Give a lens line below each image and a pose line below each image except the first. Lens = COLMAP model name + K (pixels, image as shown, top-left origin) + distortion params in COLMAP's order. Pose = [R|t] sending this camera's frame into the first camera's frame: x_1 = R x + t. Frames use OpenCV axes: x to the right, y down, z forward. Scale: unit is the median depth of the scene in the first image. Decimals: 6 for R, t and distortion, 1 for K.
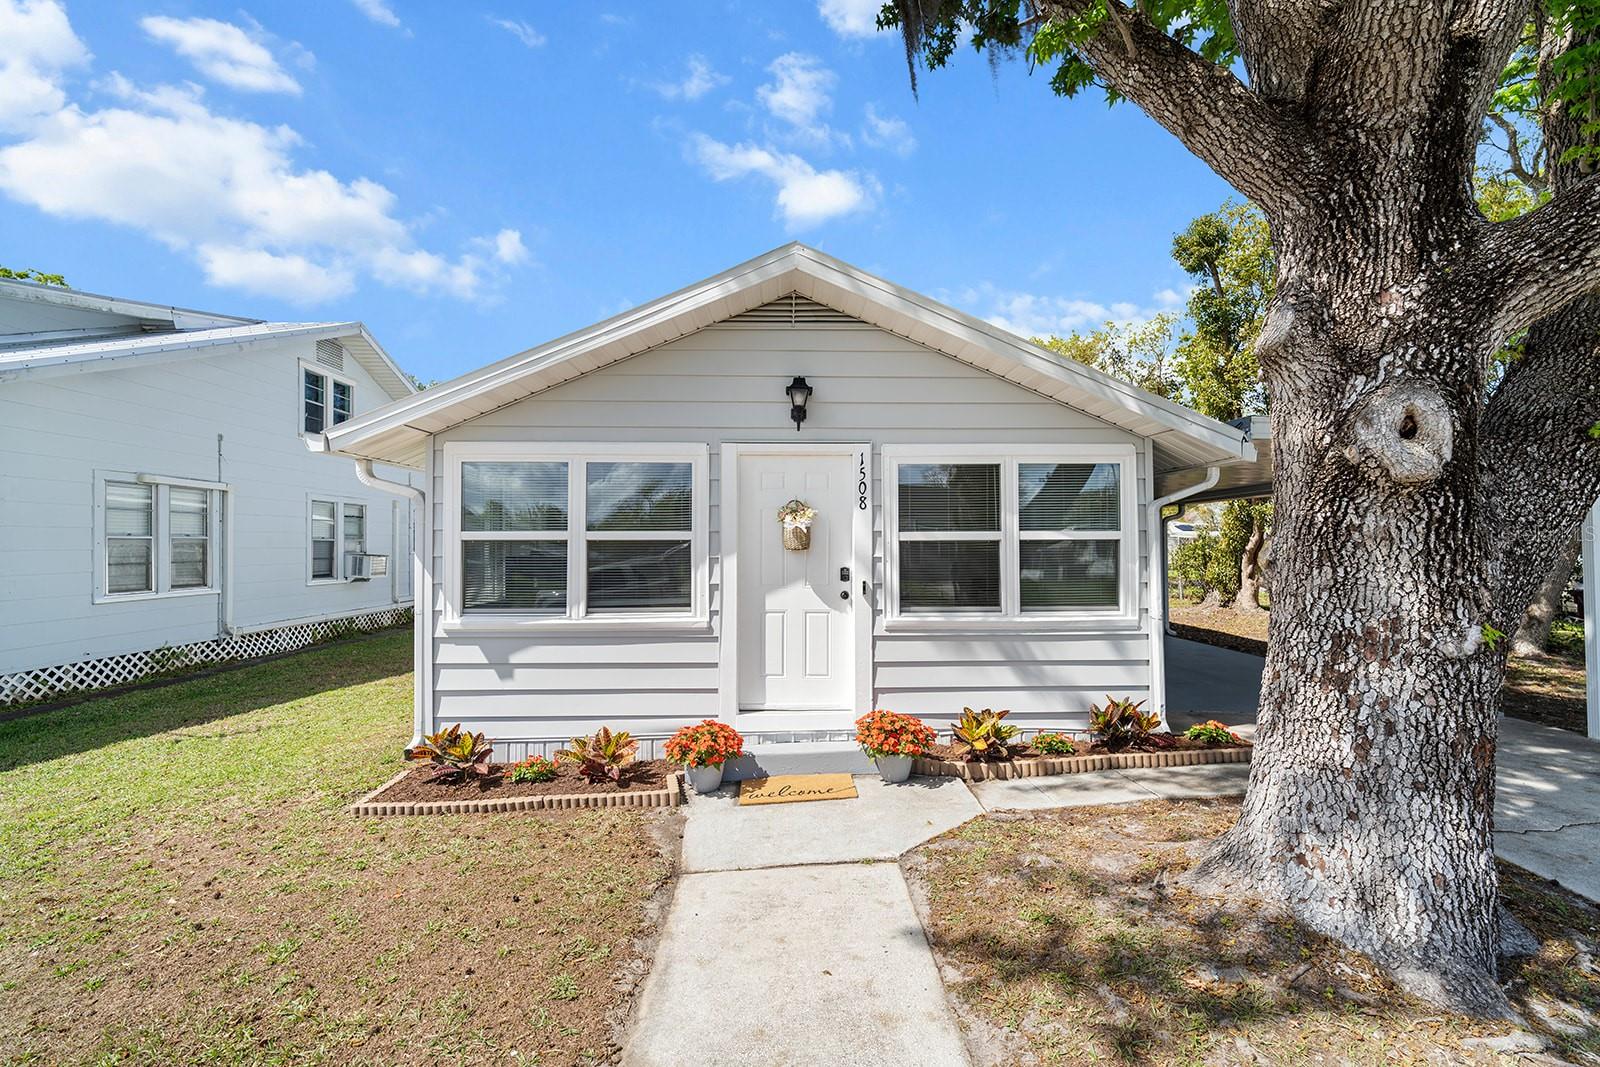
lens RADIAL K [[666.0, 0, 799.0], [0, 666.0, 534.3], [0, 0, 1]] dist [0.007052, -0.003099]
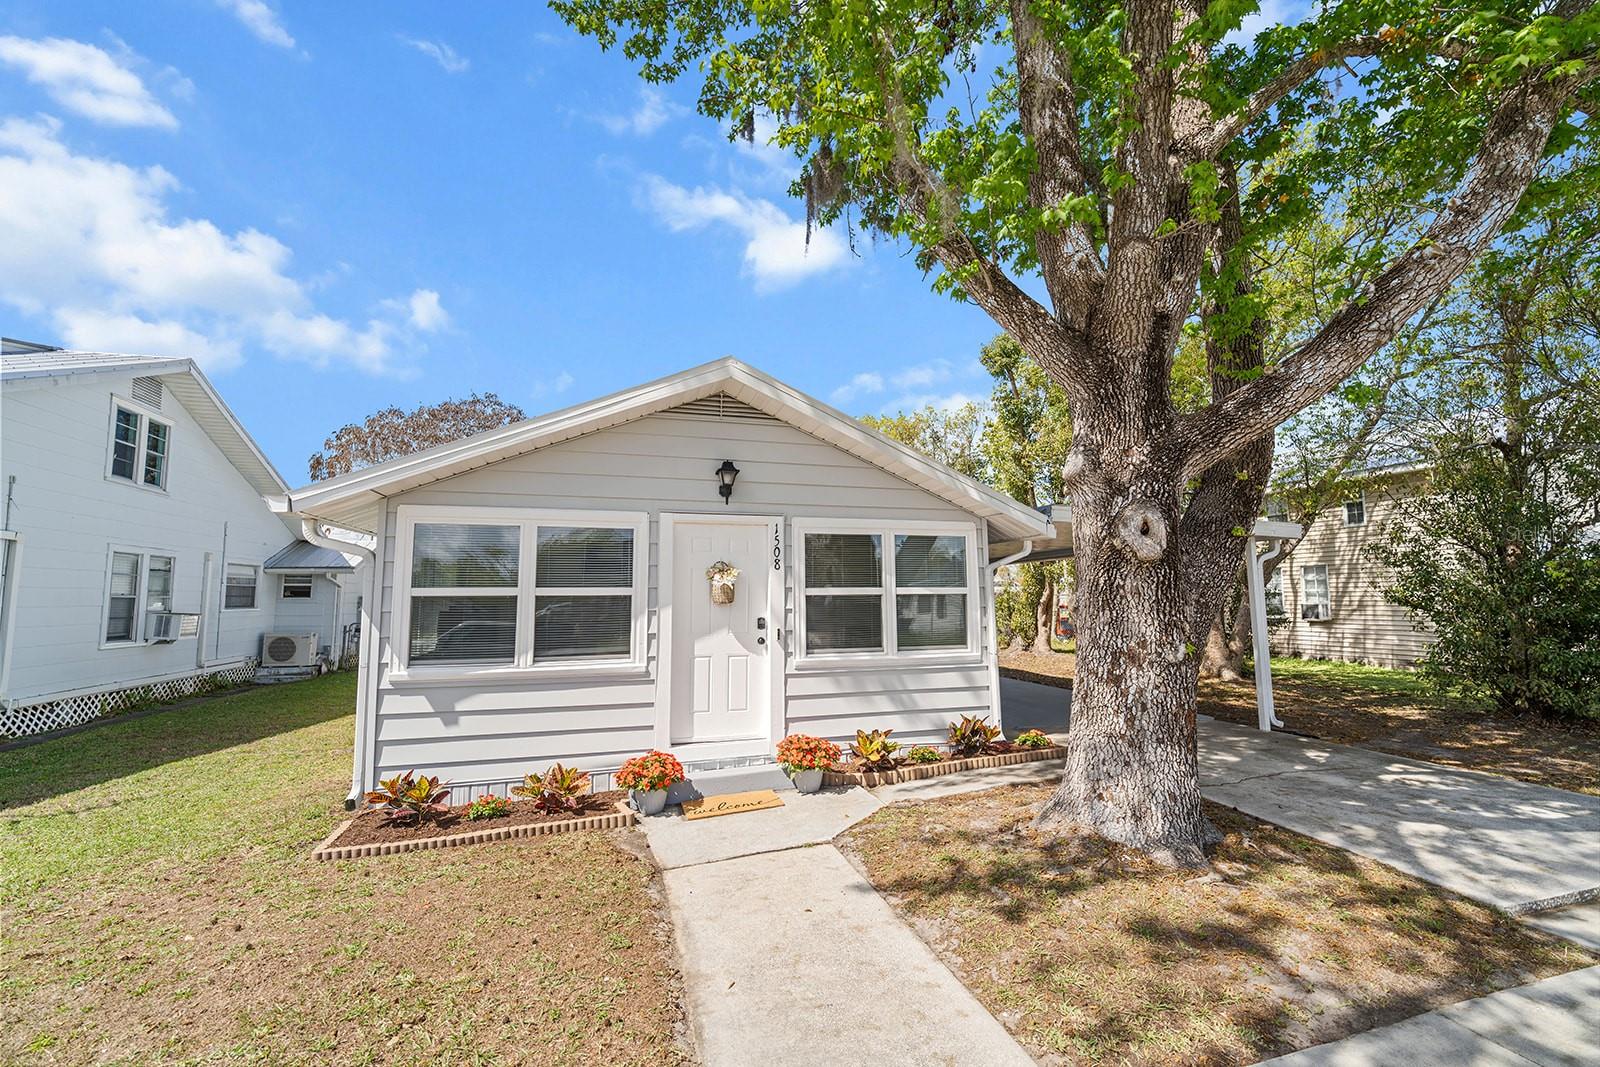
lens RADIAL K [[666.0, 0, 799.0], [0, 666.0, 534.3], [0, 0, 1]] dist [0.007052, -0.003099]
pose [[0.968134, 0.020182, 0.249618, -0.173627], [0.000471, 0.996599, -0.082405, -0.001429], [-0.250432, 0.079897, 0.964832, -0.198132]]
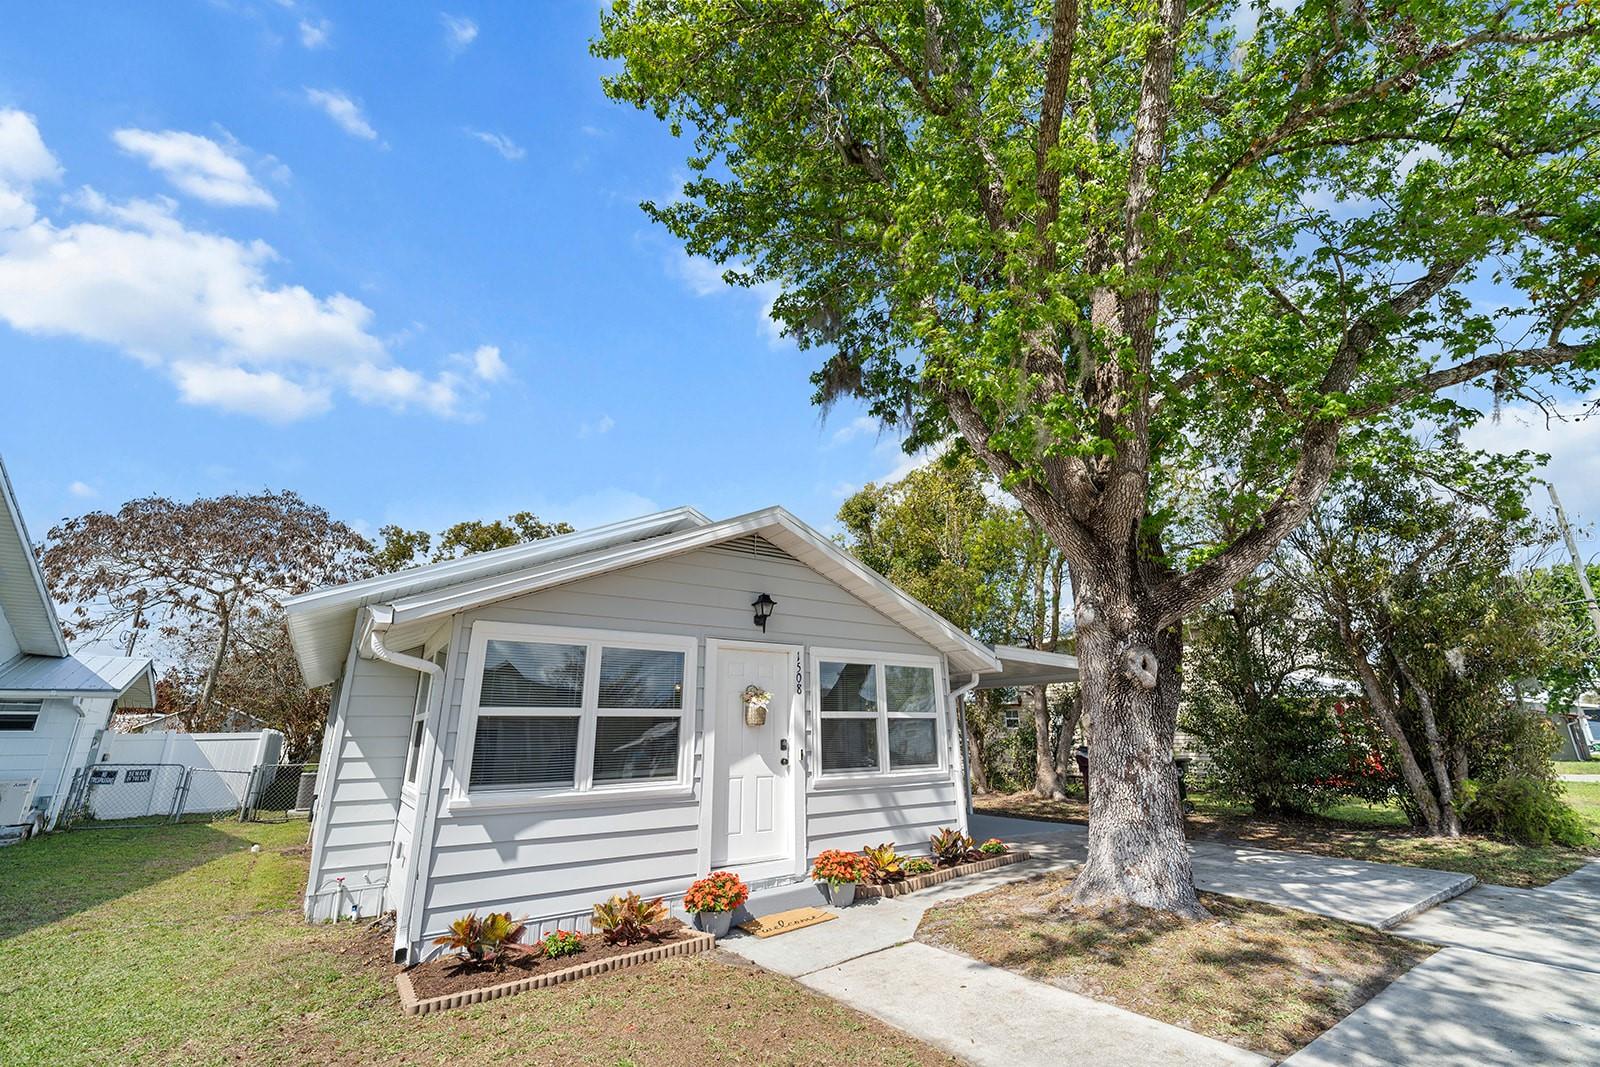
lens RADIAL K [[673.4, 0, 799.8], [0, 673.4, 527.1], [0, 0, 1]] dist [0.002530, -0.000079]
pose [[0.836431, 0.155157, 0.525651, -0.686359], [0.000462, 0.958892, -0.283772, 0.025650], [-0.548072, 0.237598, 0.801975, -0.187309]]
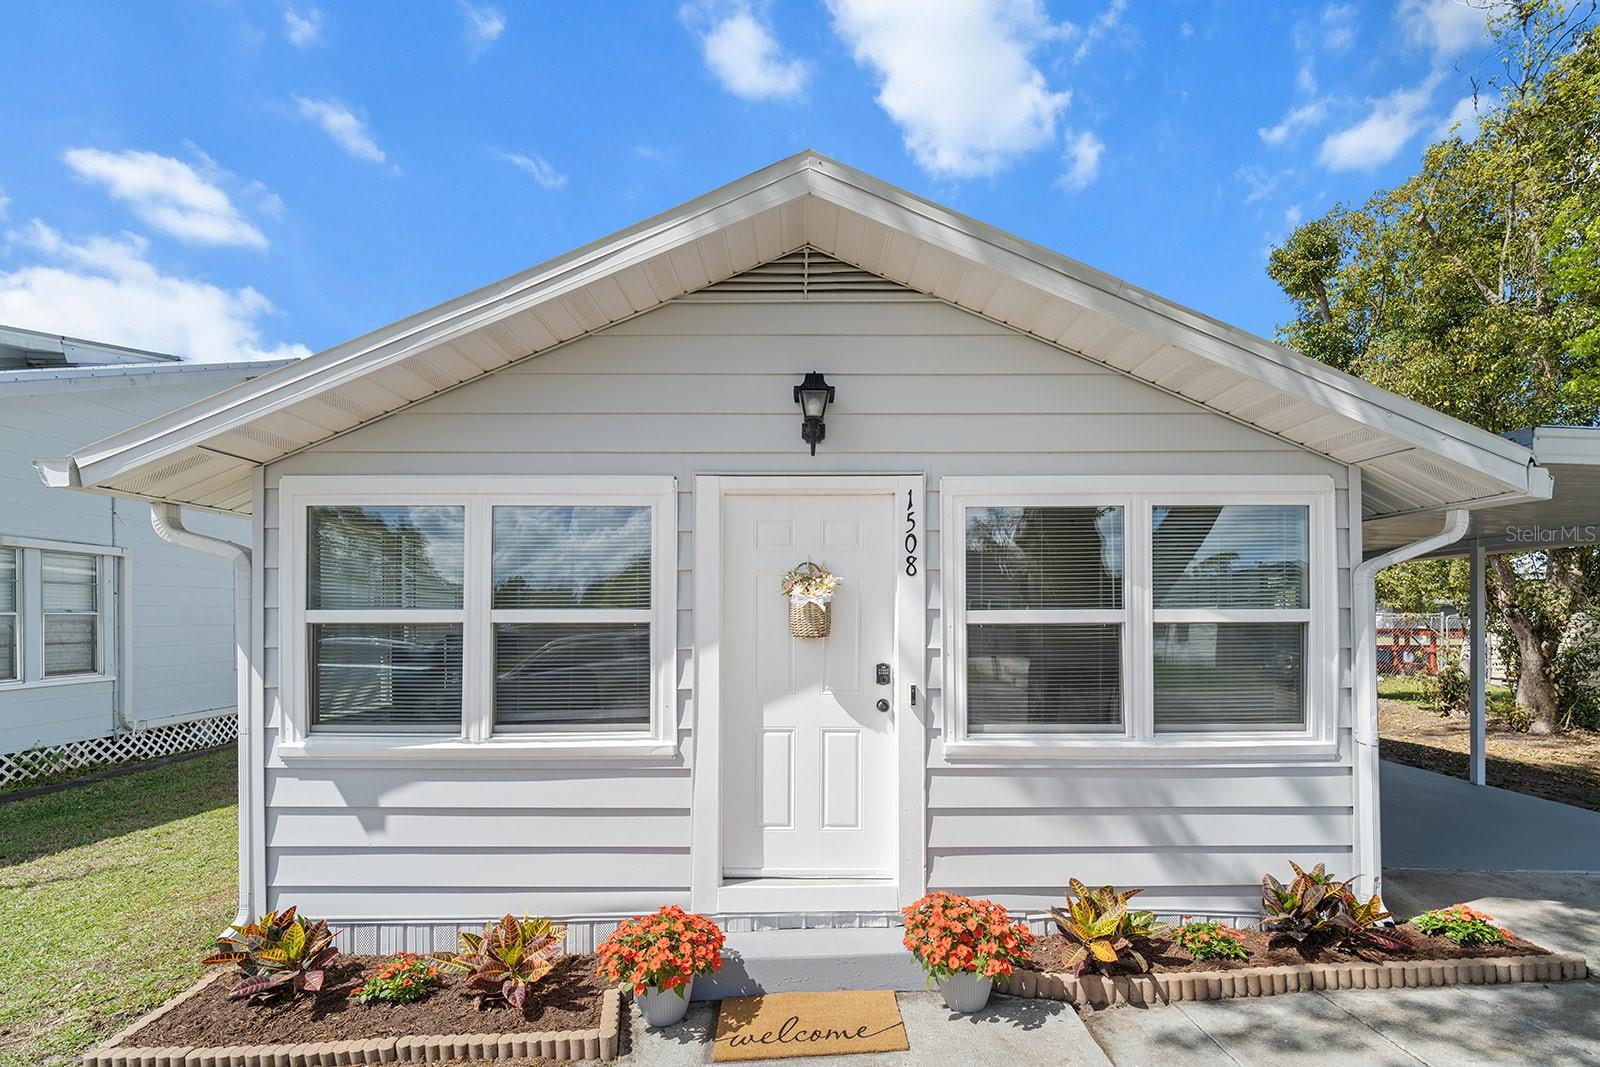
lens RADIAL K [[699.3, 0, 802.4], [0, 699.3, 612.4], [0, 0, 1]] dist [0.007969, 0.000257]
pose [[0.999662, 0.001235, -0.025968, 0.006978], [-0.001000, 0.999959, 0.009046, -0.007919], [0.025979, -0.009017, 0.999622, 0.311572]]
